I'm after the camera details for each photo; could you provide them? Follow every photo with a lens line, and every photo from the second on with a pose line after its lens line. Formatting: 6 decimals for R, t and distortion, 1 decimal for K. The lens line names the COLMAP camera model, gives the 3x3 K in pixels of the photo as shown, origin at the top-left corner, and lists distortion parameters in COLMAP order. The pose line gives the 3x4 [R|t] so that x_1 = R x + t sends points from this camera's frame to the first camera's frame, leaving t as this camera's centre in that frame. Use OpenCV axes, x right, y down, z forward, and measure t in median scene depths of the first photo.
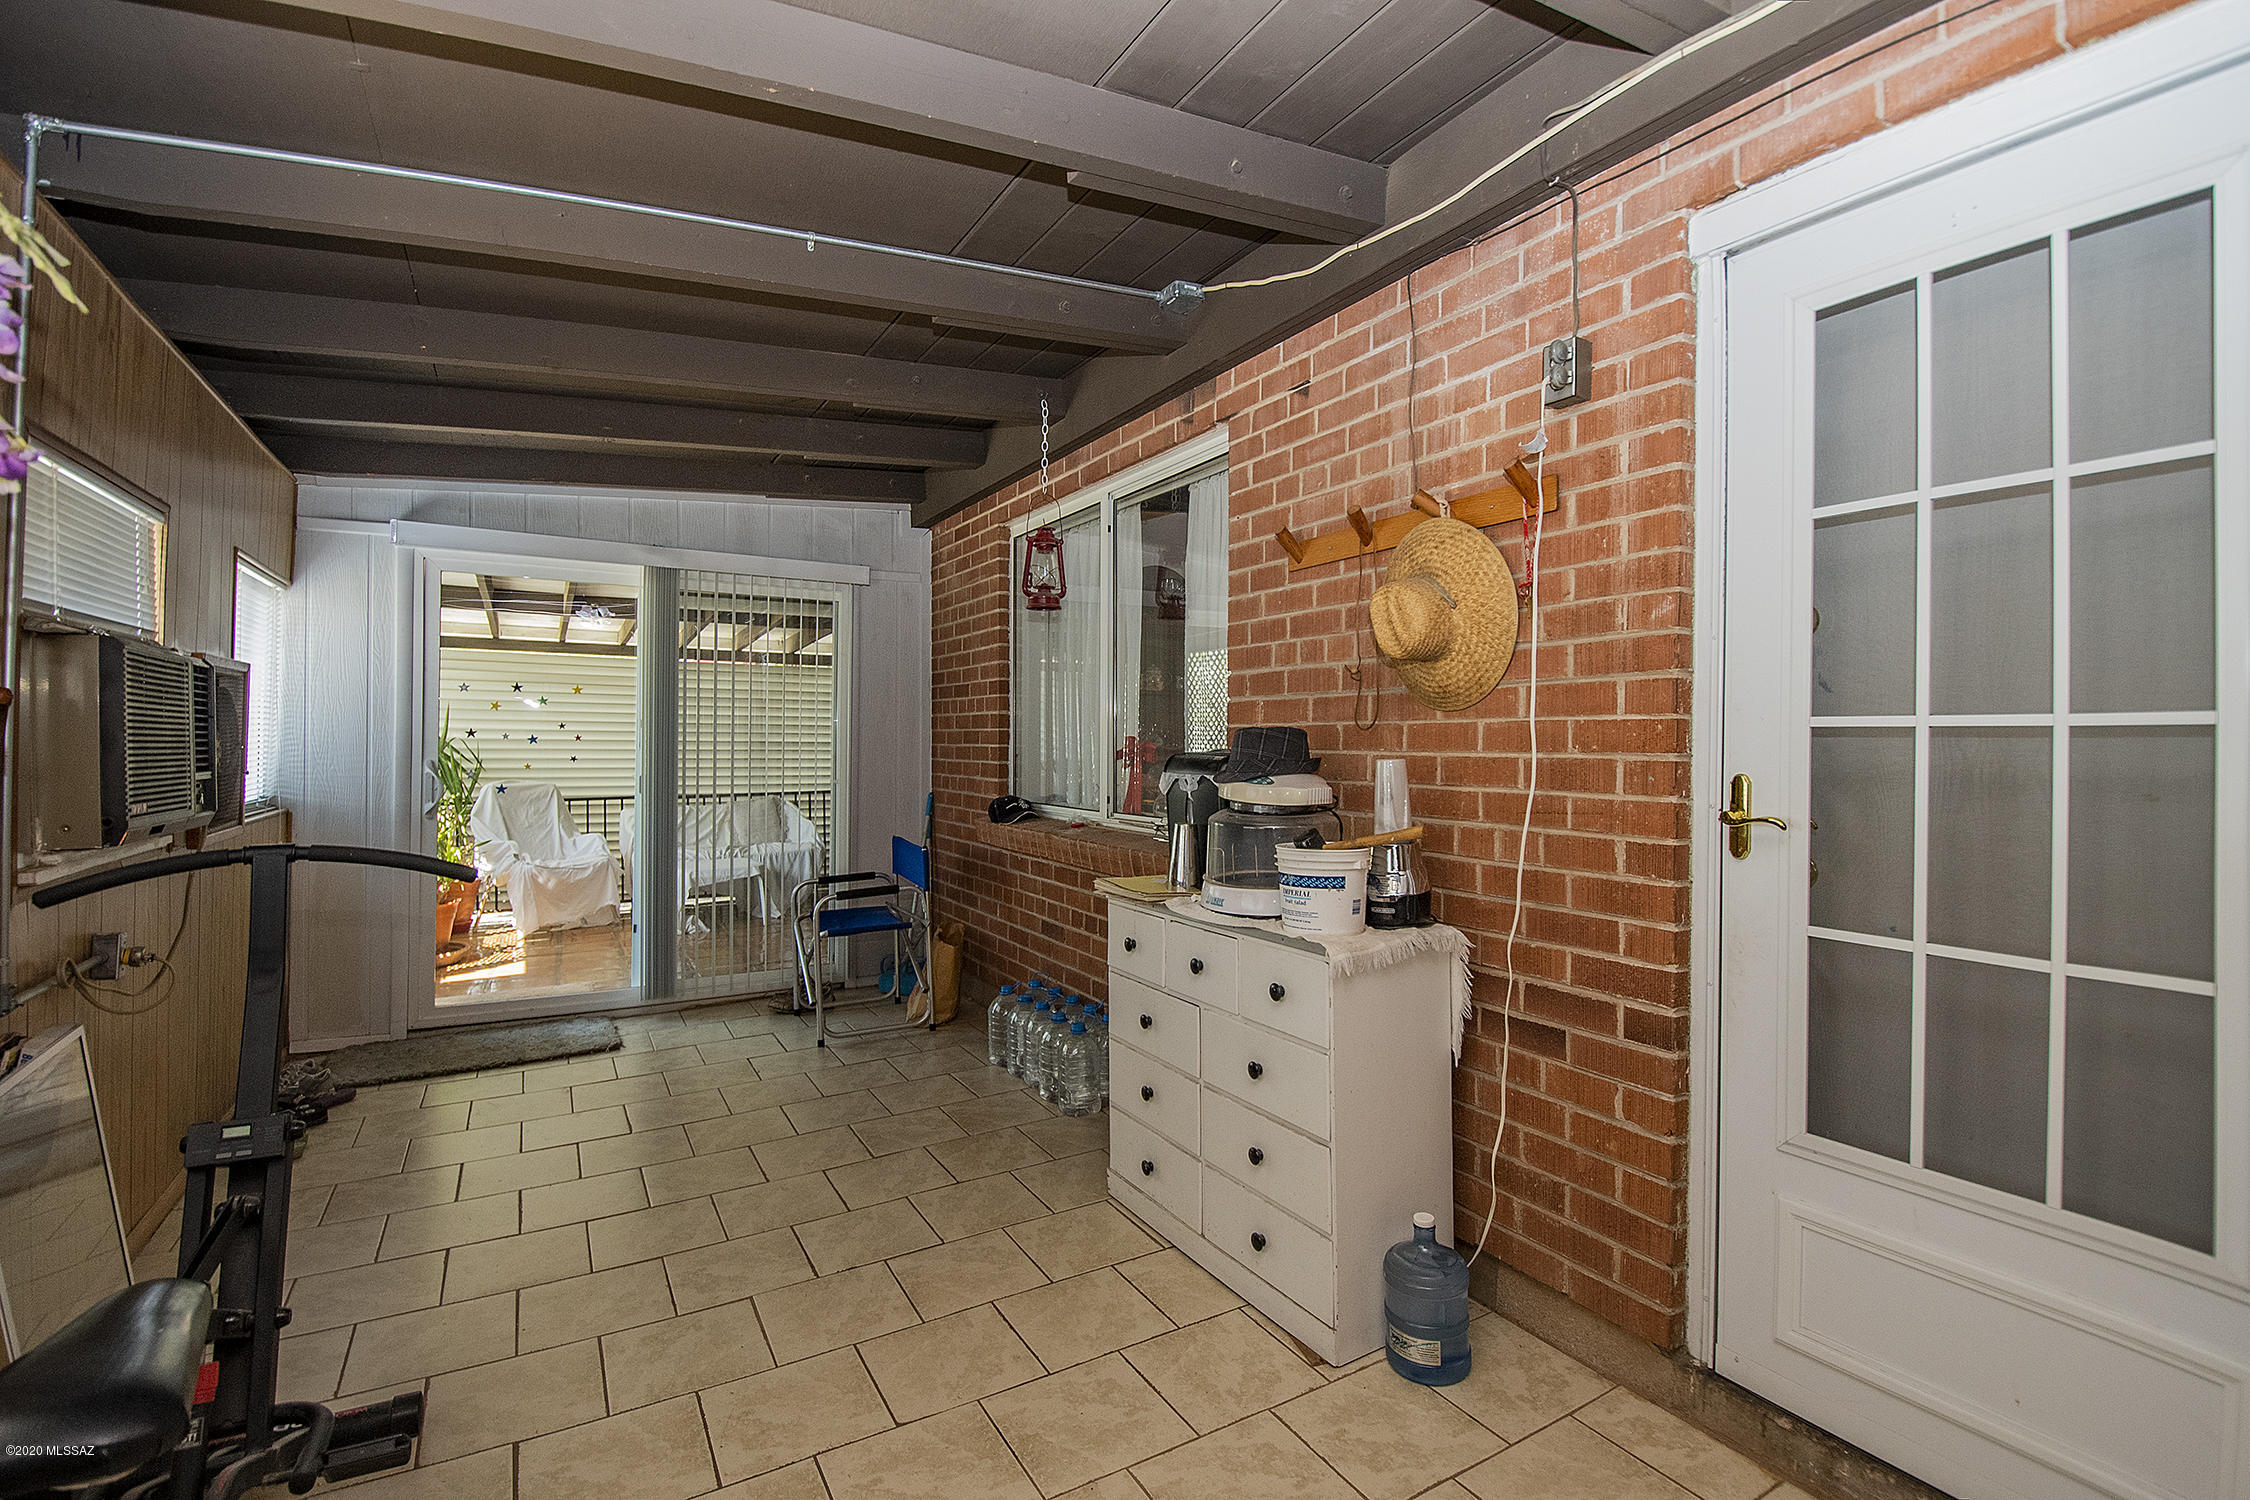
lens RADIAL K [[1022.3, 0, 1138.9], [0, 1022.3, 737.7], [0, 0, 1]] dist [0.009225, -0.006328]
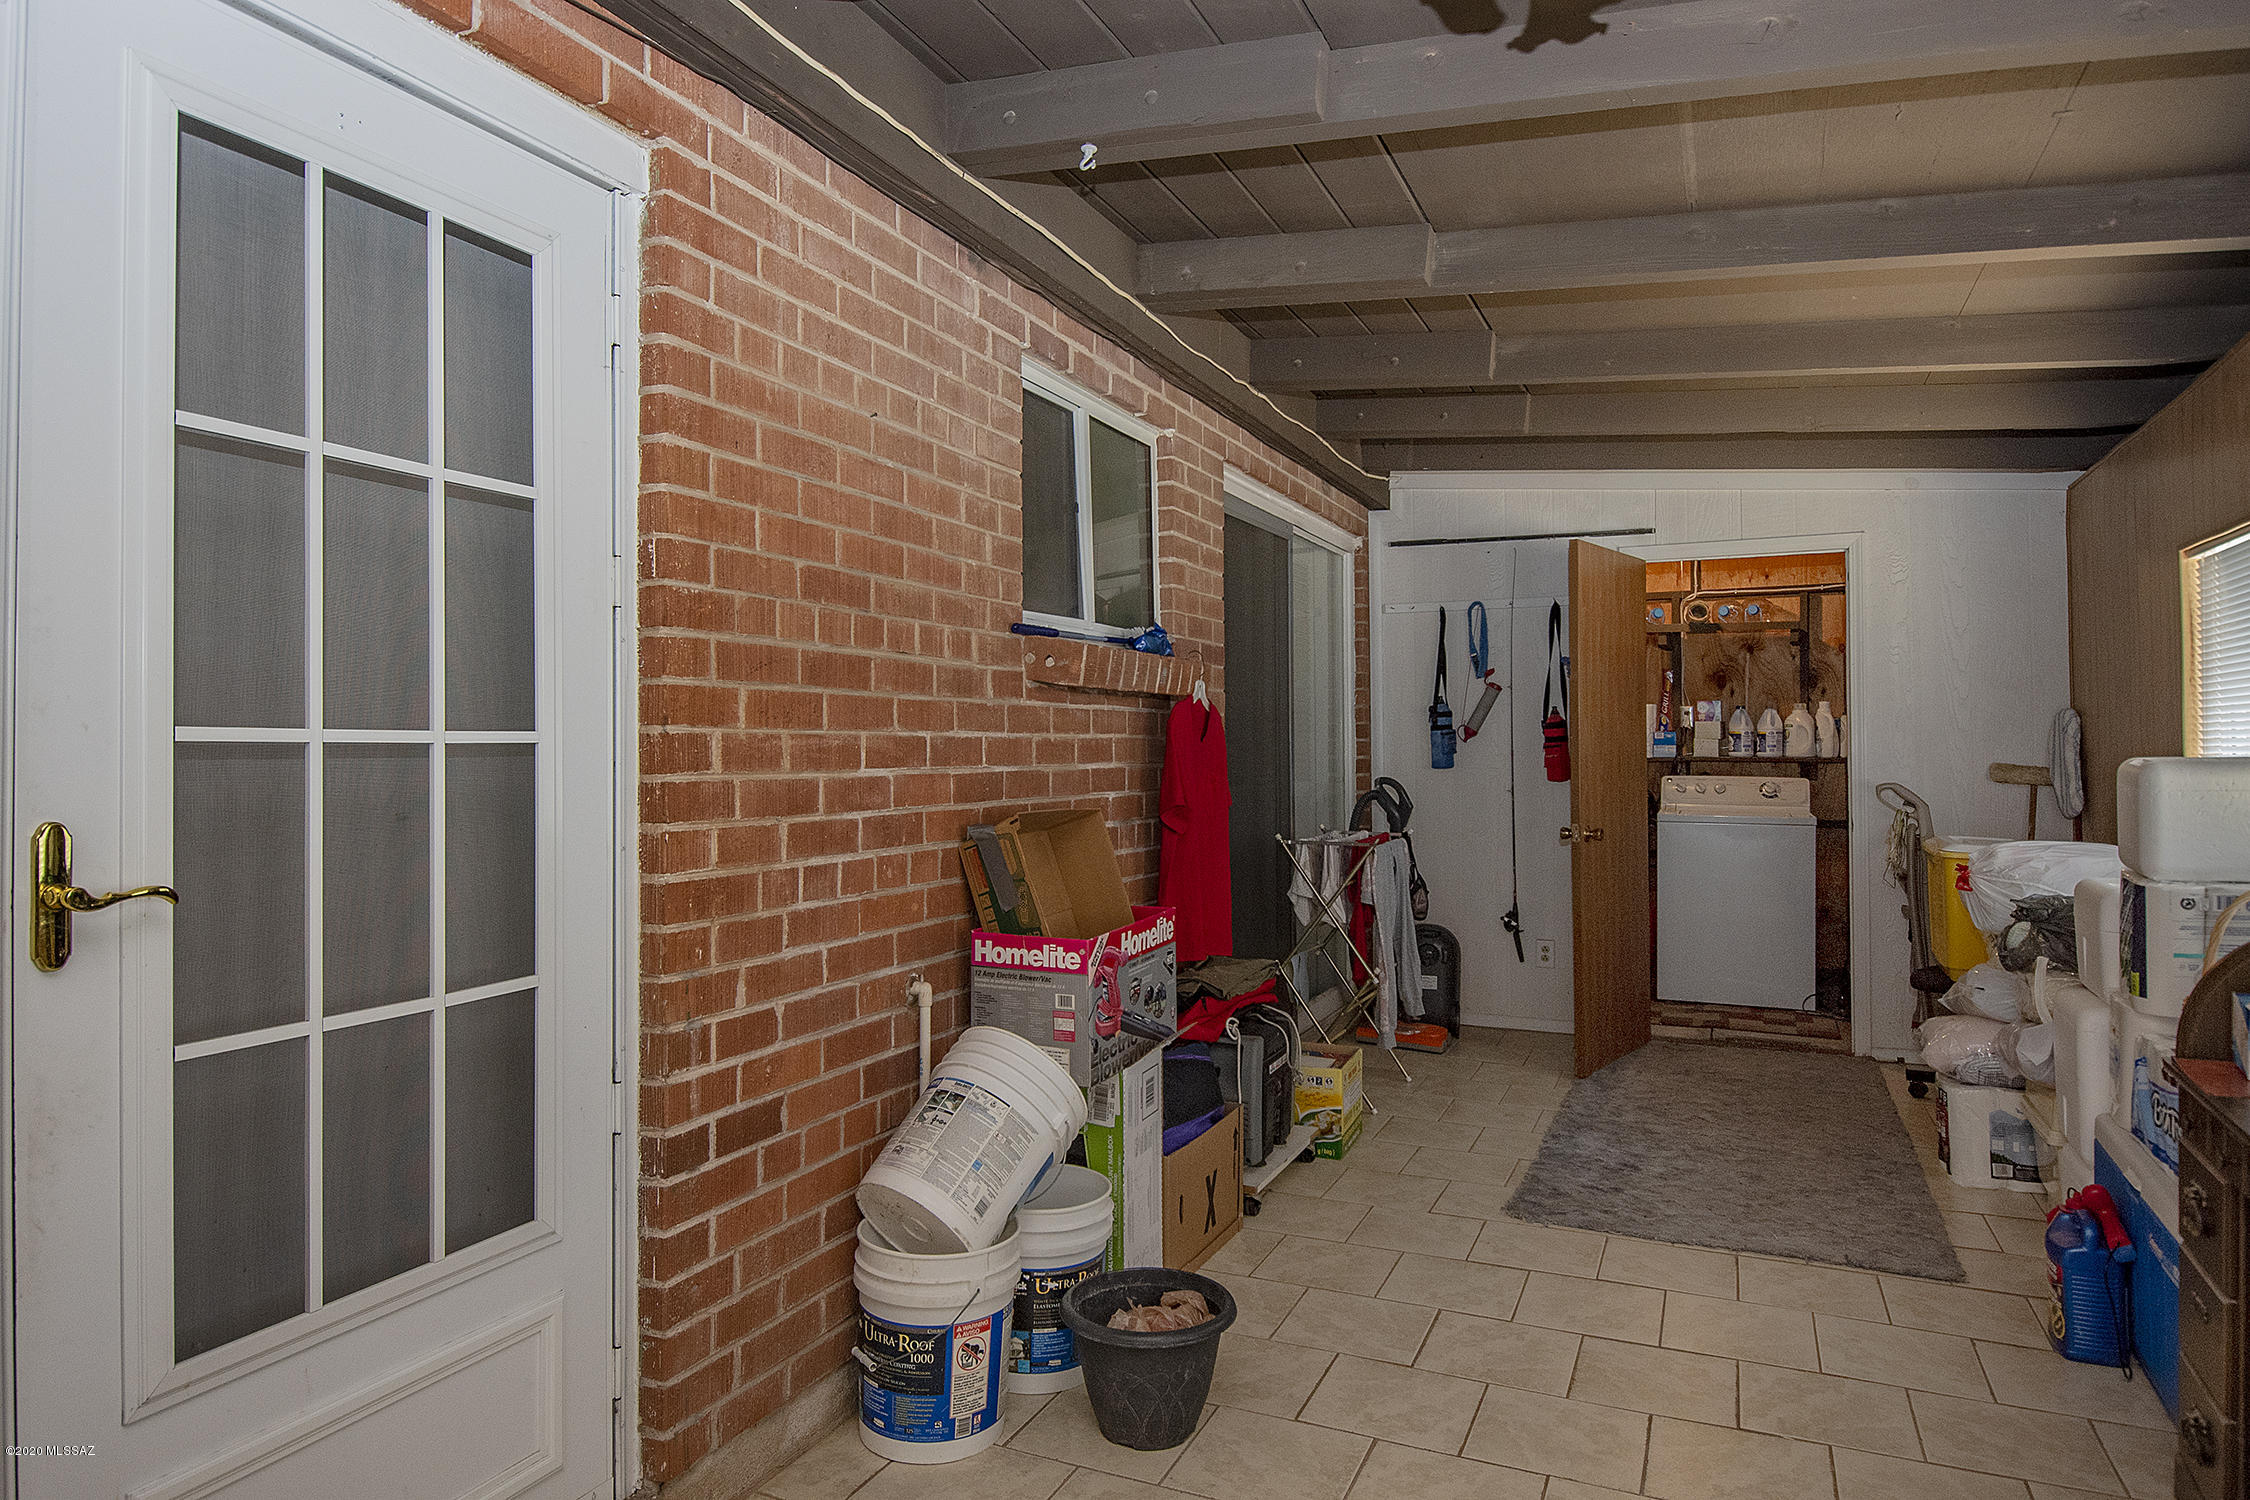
lens RADIAL K [[1333.7, 0, 1162.1], [0, 1333.7, 739.7], [0, 0, 1]] dist [0.007462, -0.011895]
pose [[-0.579451, 0.001516, 0.815005, -0.344704], [-0.000780, 0.999997, -0.002415, -0.009461], [-0.815006, -0.002035, -0.579448, 0.831949]]
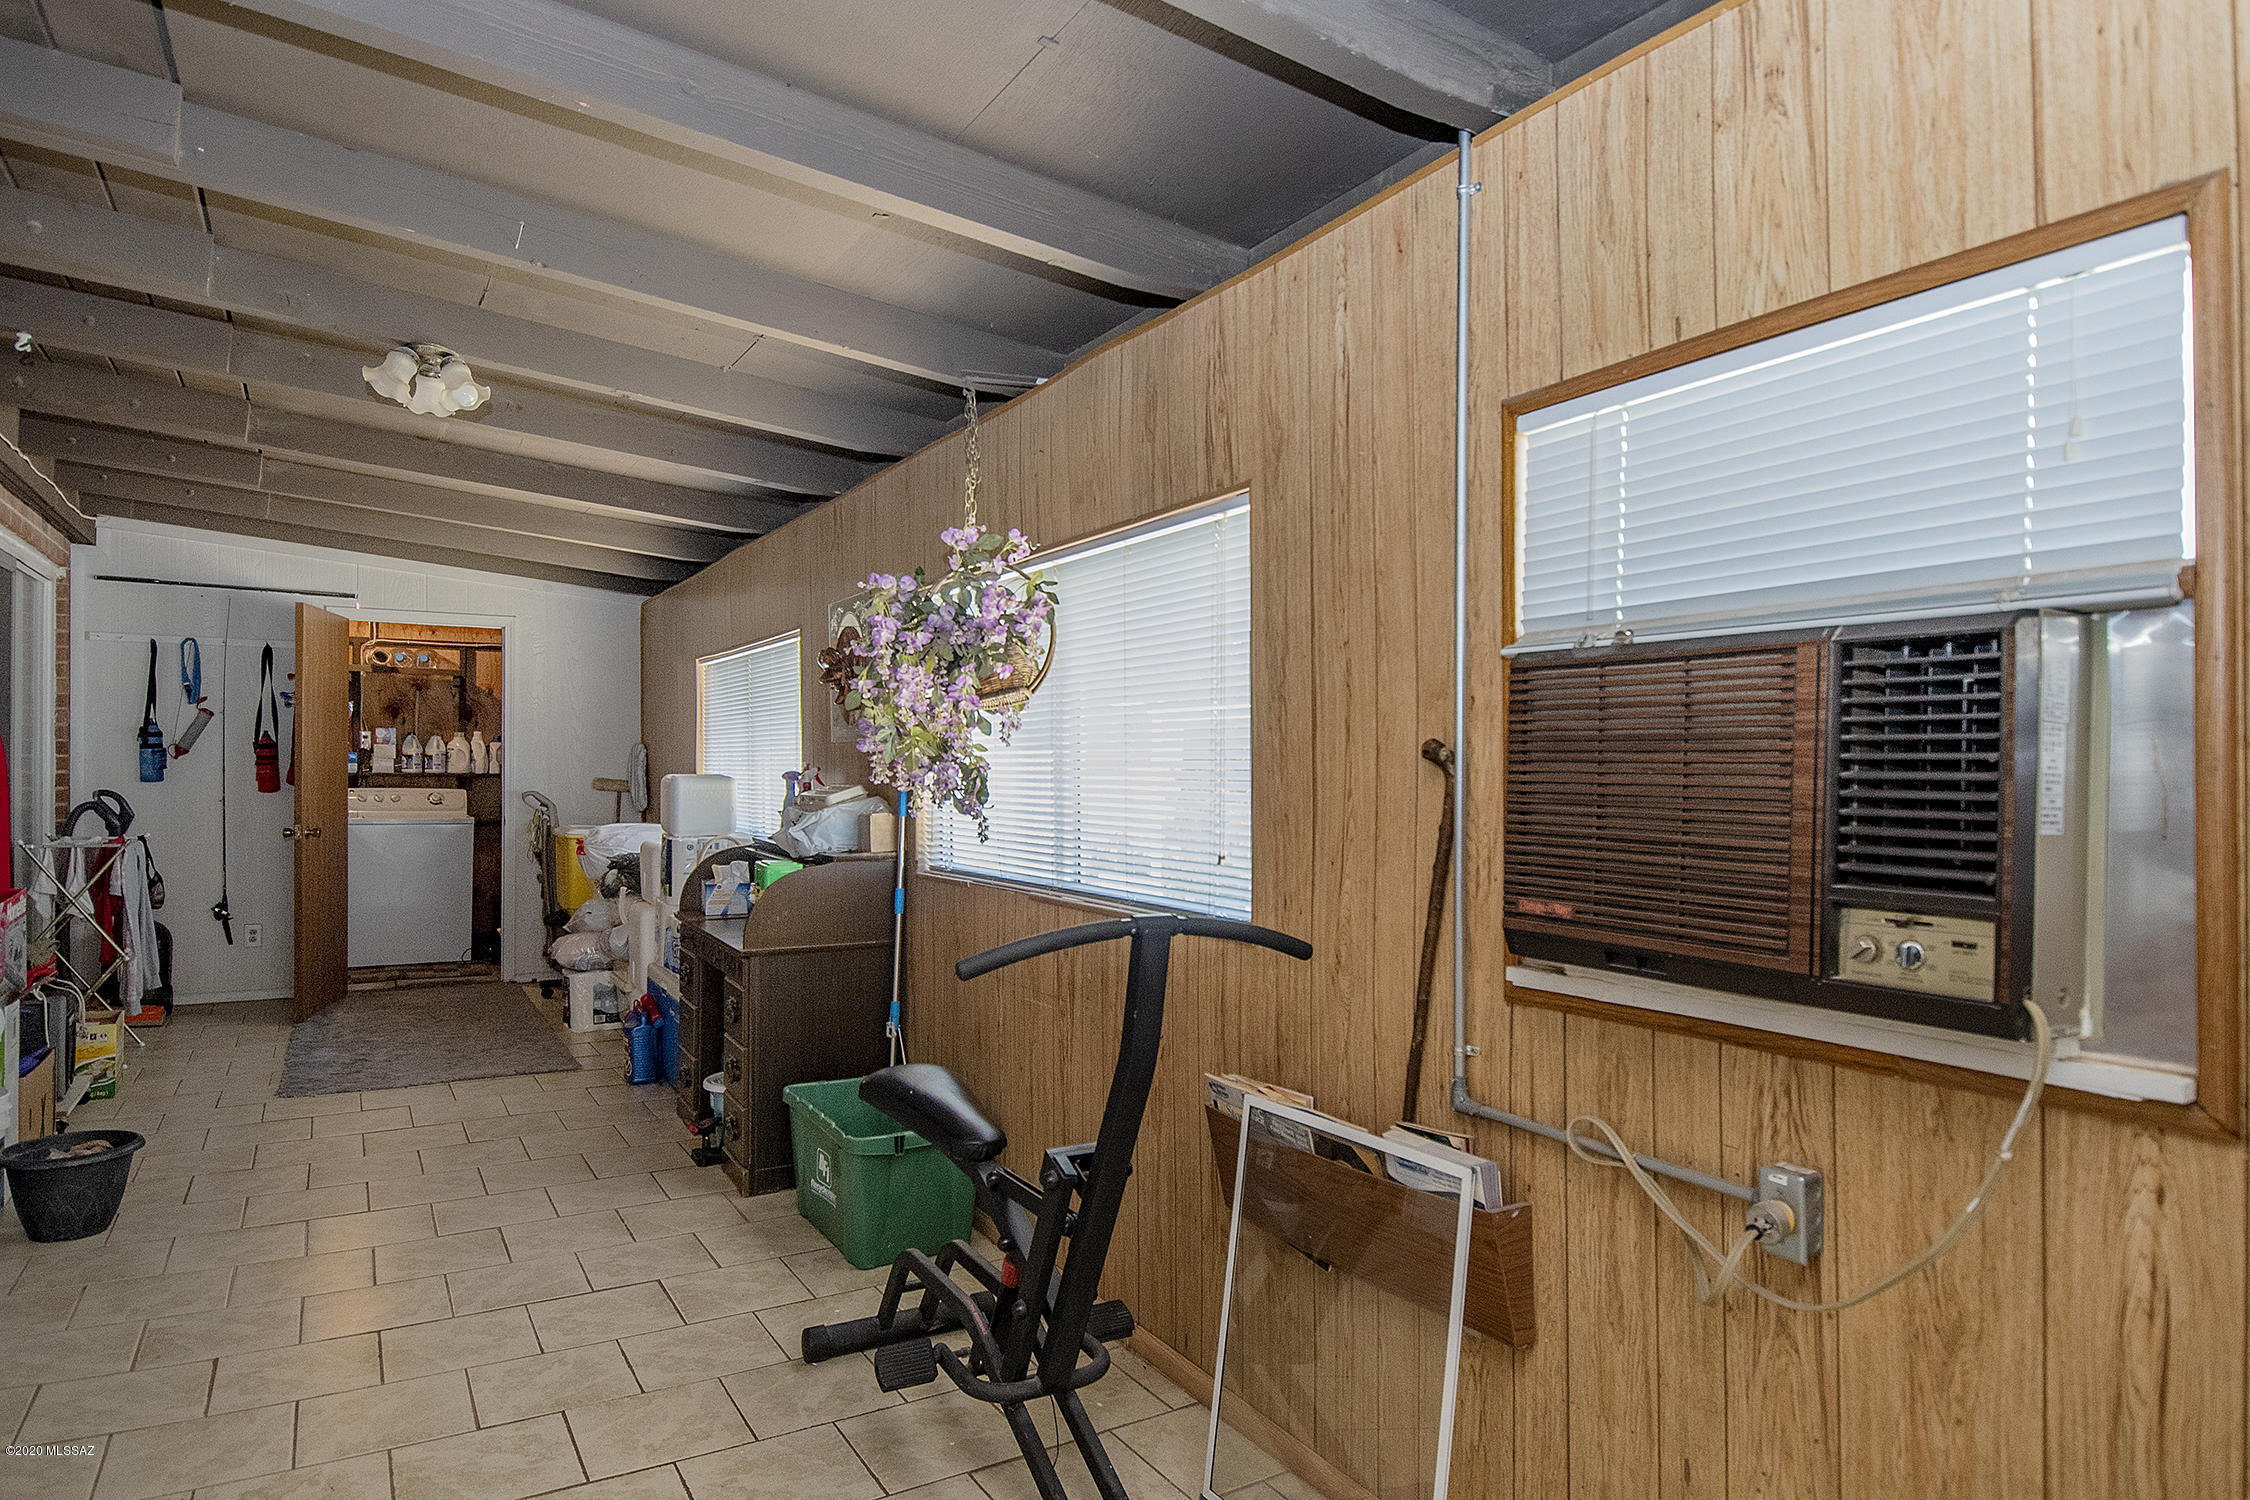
lens RADIAL K [[1333.7, 0, 1134.5], [0, 1333.7, 754.3], [0, 0, 1]] dist [0.007462, -0.011895]
pose [[-0.999919, -0.012314, 0.003343, -0.742699], [-0.012348, 0.999871, -0.010298, -0.018632], [-0.003216, -0.010338, -0.999941, 1.877345]]
